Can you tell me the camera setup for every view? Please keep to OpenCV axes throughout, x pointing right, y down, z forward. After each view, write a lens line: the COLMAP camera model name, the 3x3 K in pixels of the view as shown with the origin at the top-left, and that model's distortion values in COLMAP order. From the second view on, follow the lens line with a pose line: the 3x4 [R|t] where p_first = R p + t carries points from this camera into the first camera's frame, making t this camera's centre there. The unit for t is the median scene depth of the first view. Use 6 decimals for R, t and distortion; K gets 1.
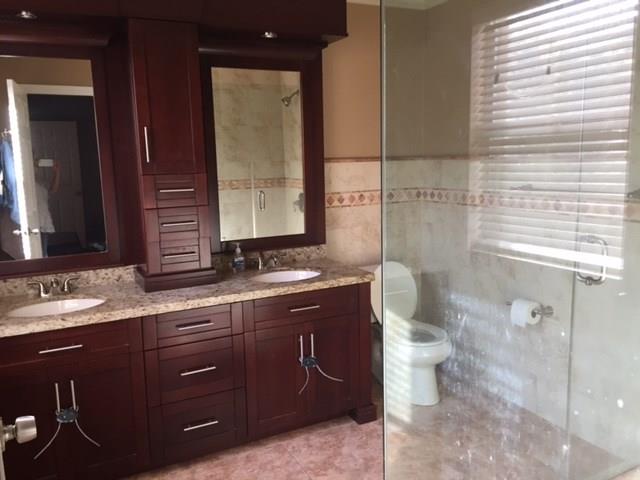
lens RADIAL K [[542.8, 0, 327.2], [0, 542.8, 240.1], [0, 0, 1]] dist [0.082693, -0.142523]
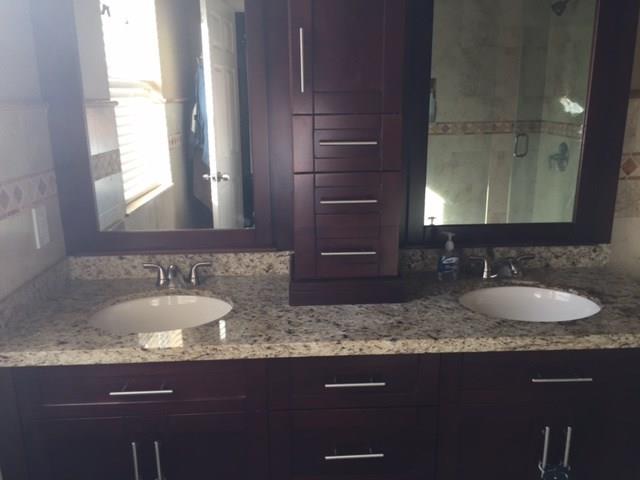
lens RADIAL K [[542.8, 0, 327.2], [0, 542.8, 240.1], [0, 0, 1]] dist [0.082693, -0.142523]
pose [[0.907401, 0.119222, -0.403002, -0.046780], [-0.074496, 0.989362, 0.124953, -0.053828], [0.413612, -0.083361, 0.906629, 0.418627]]
